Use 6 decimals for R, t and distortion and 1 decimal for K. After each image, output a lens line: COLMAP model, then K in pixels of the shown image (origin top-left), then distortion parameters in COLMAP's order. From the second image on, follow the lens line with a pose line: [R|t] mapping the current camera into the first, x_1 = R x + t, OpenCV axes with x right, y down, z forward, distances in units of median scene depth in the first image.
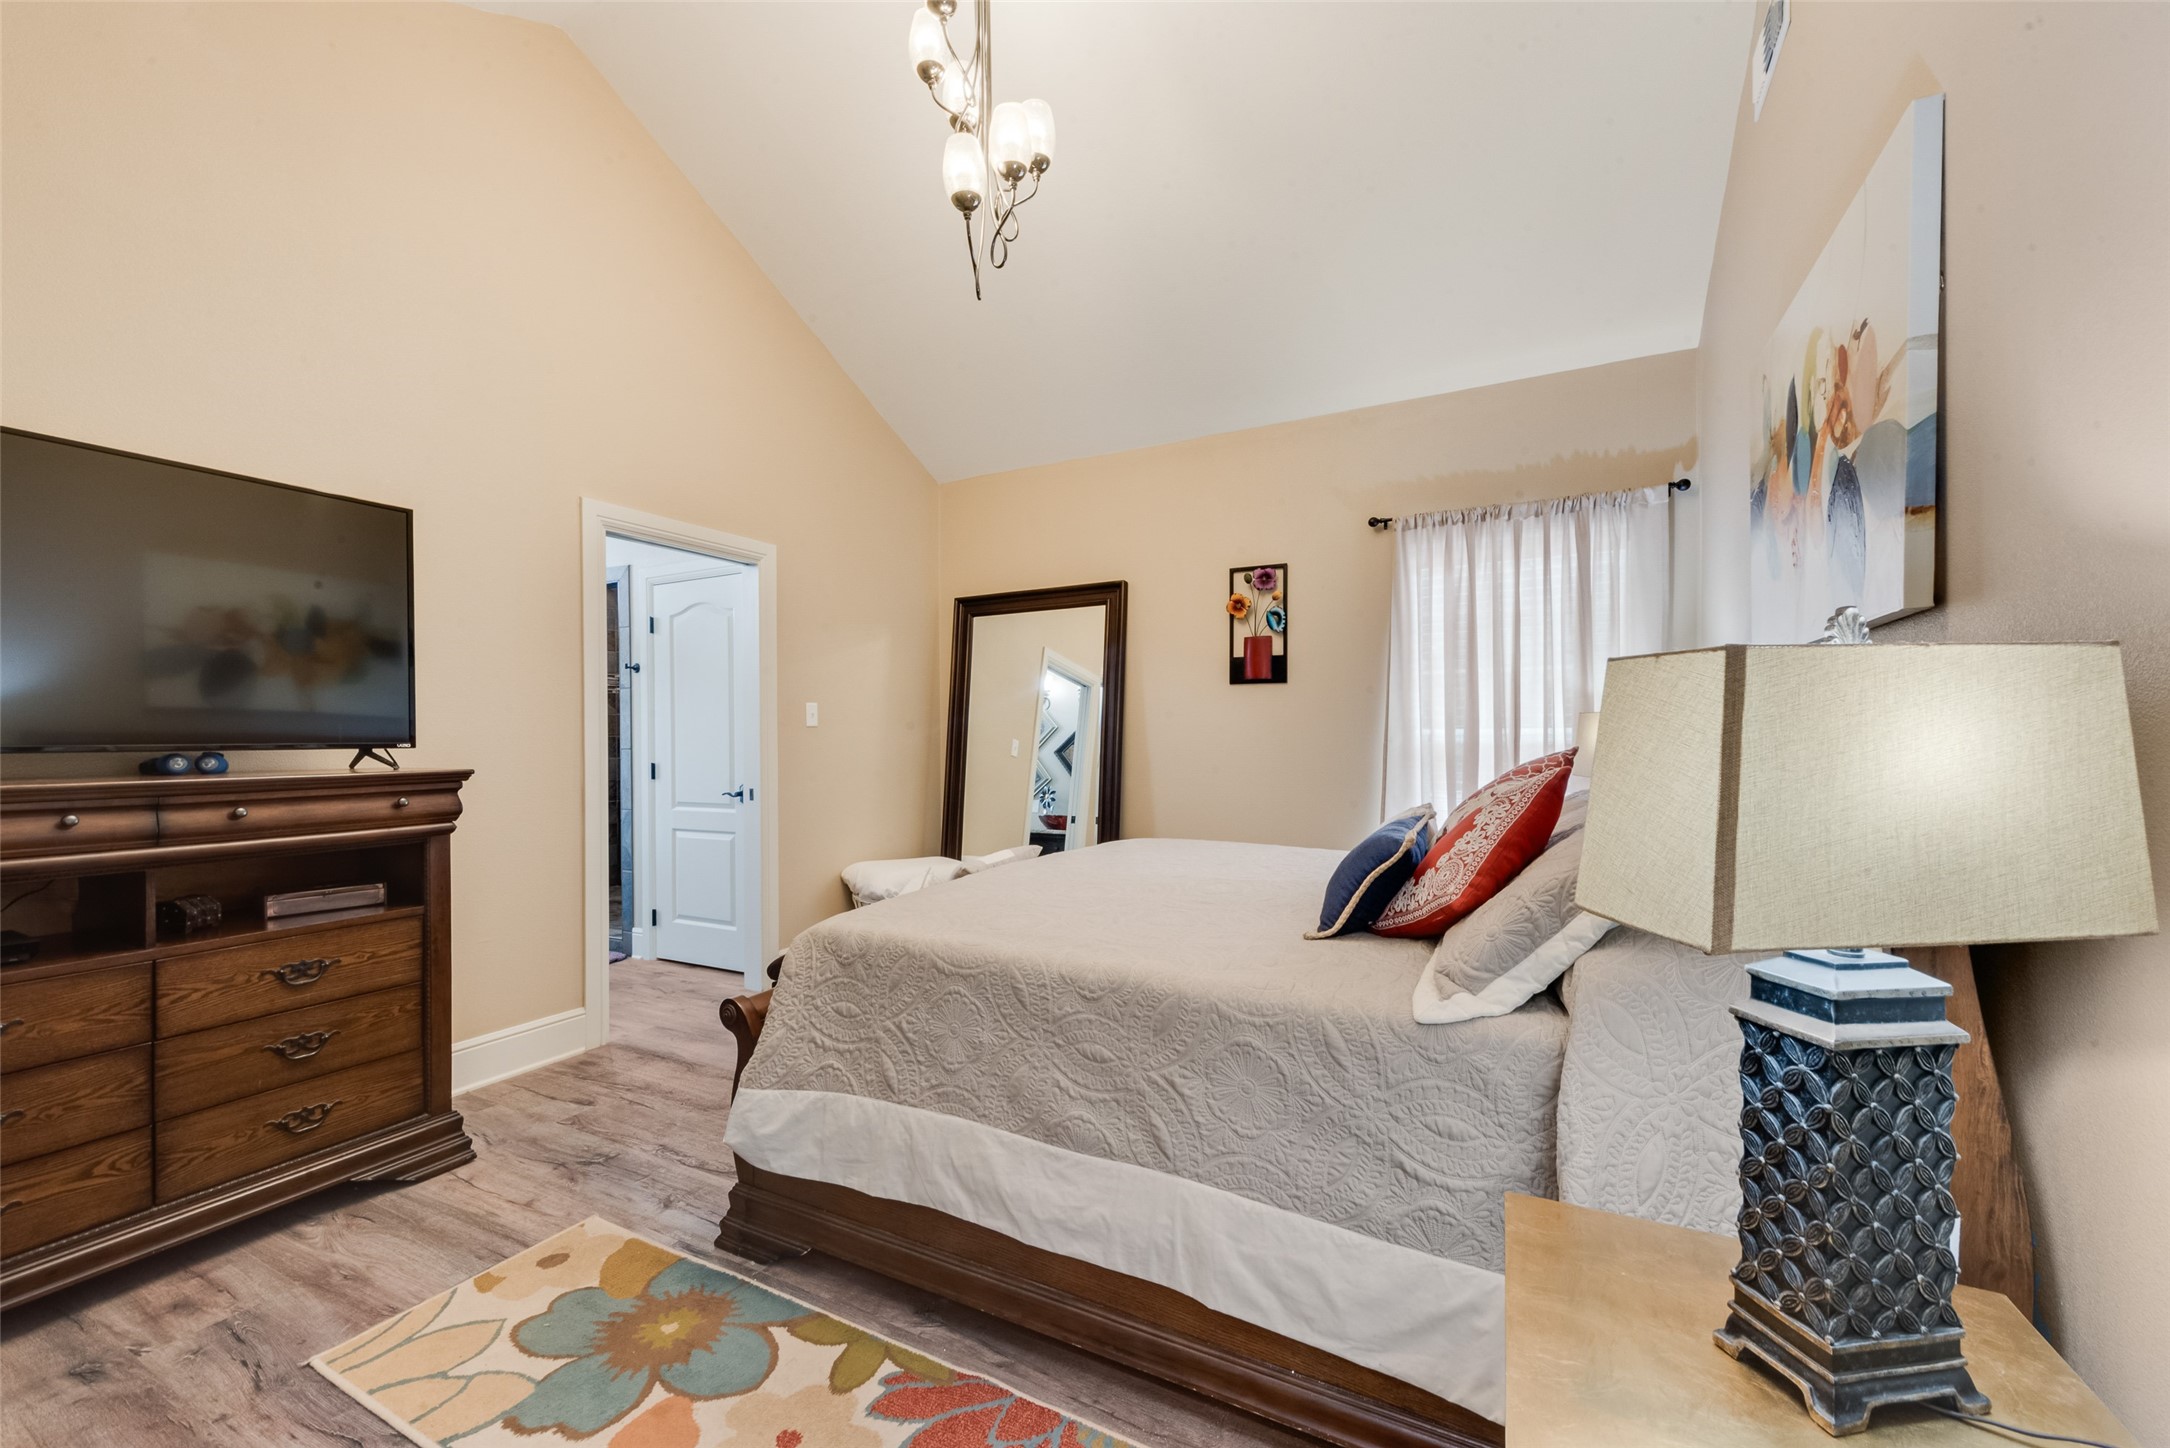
lens RADIAL K [[858.4, 0, 1087.7], [0, 858.4, 737.8], [0, 0, 1]] dist [-0.000987, -0.000167]
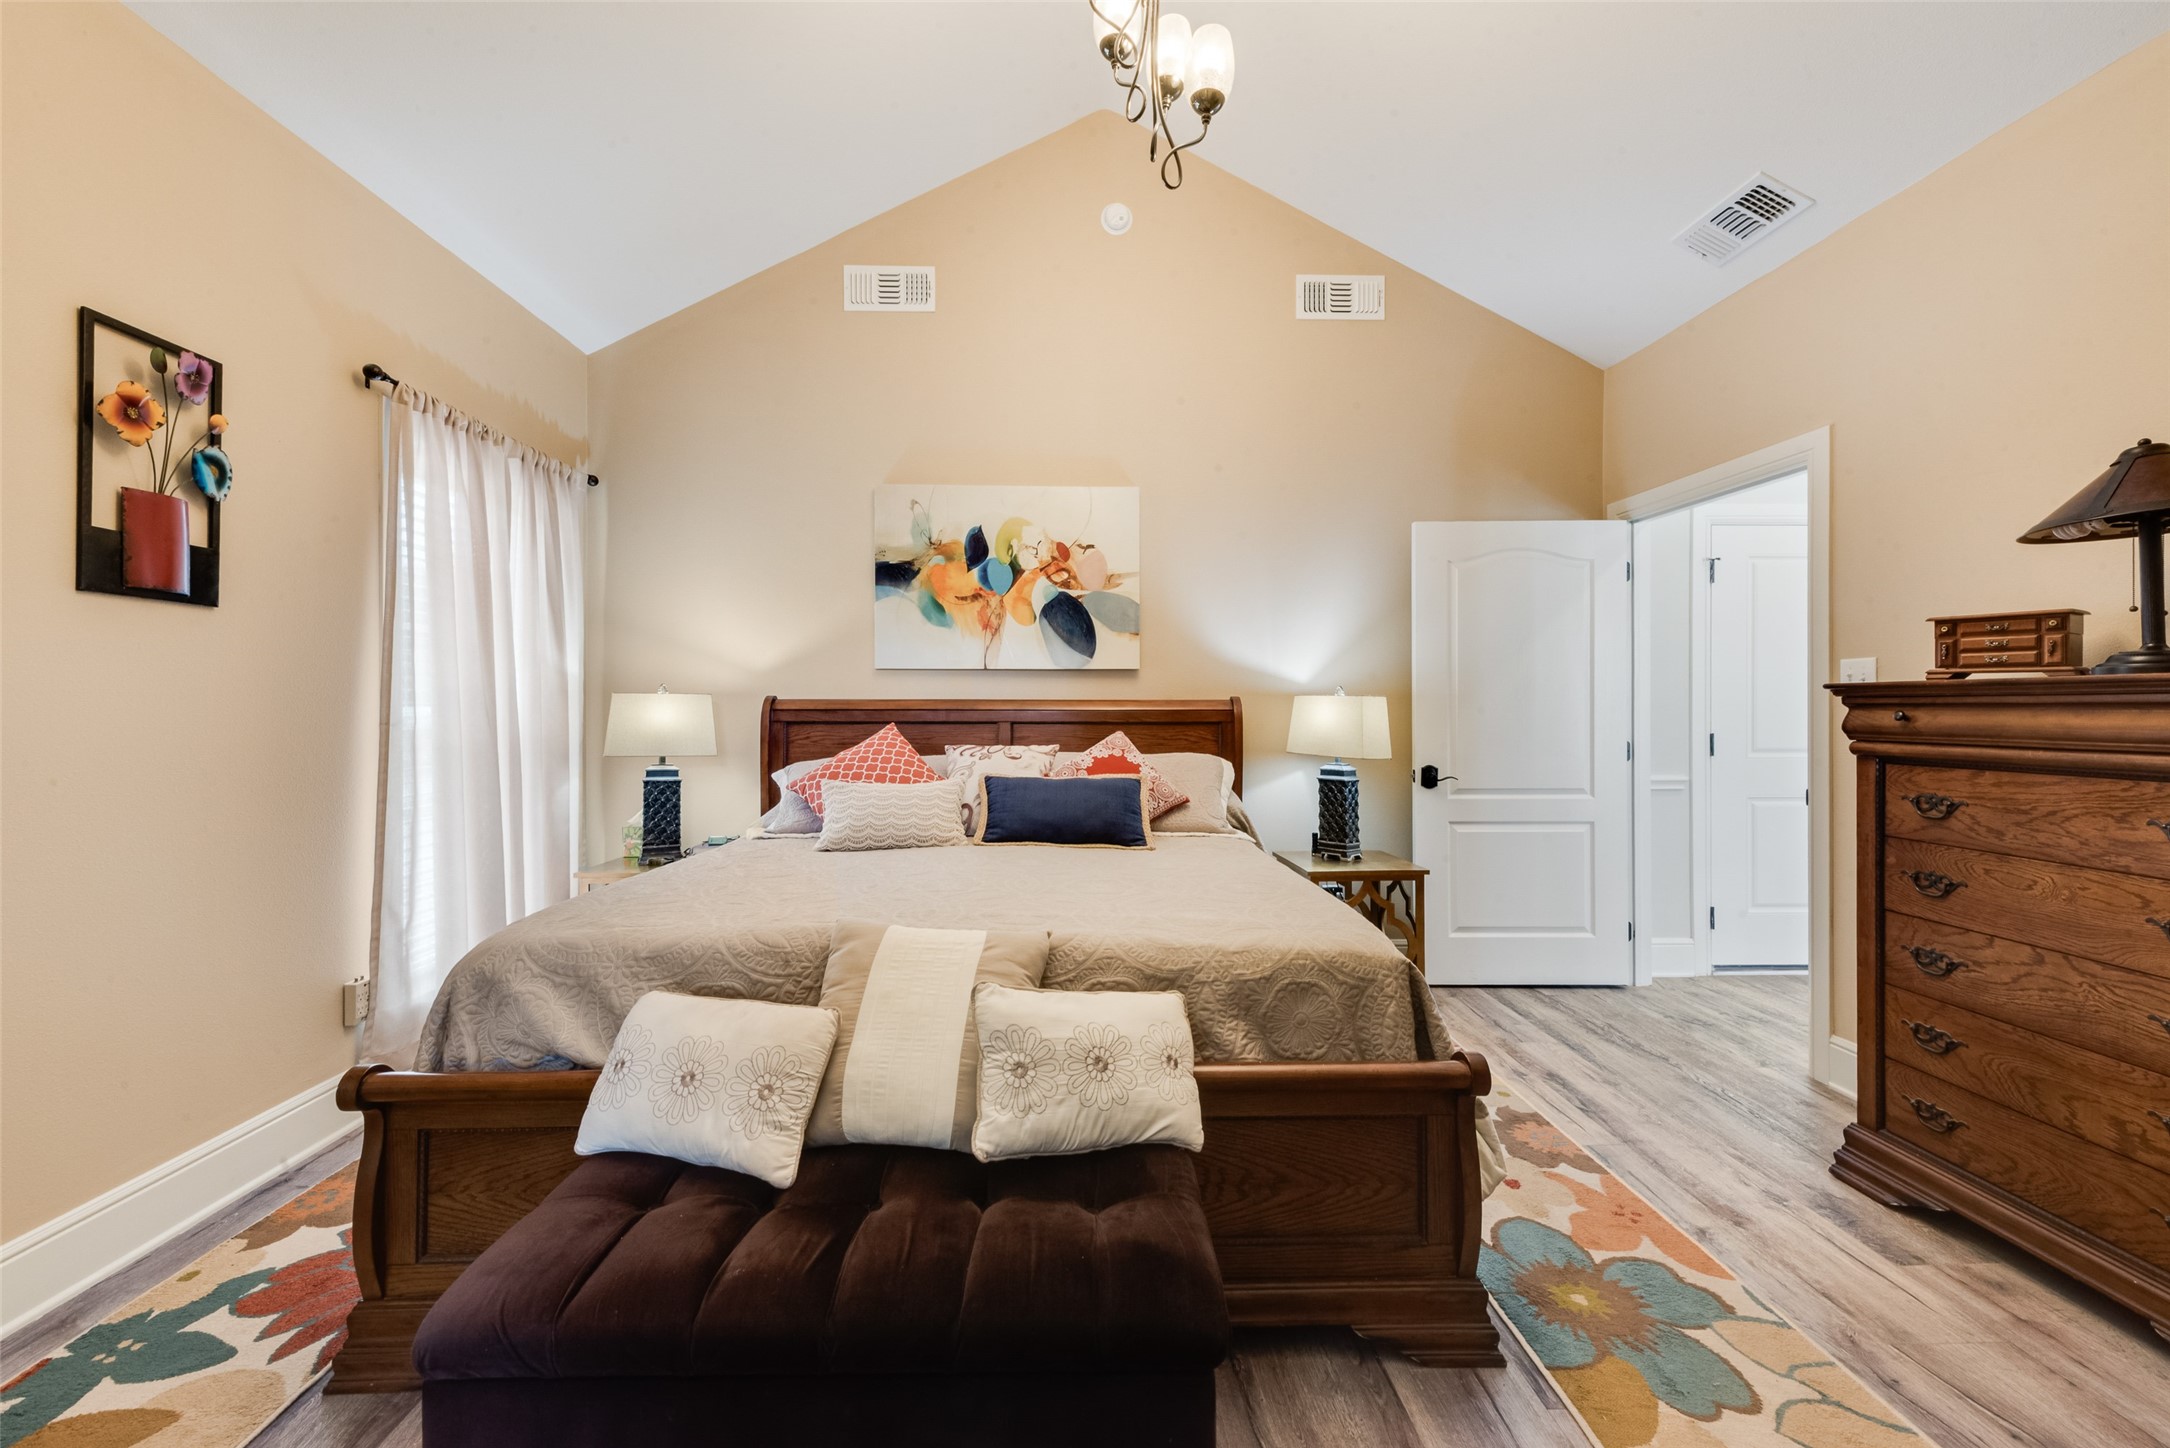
lens RADIAL K [[858.4, 0, 1086.8], [0, 858.4, 702.8], [0, 0, 1]] dist [-0.000987, -0.000167]
pose [[-0.489828, 0.005053, 0.871805, -0.439095], [0.009708, 0.999953, -0.000341, -0.004276], [-0.871765, 0.008297, -0.489854, 0.805862]]
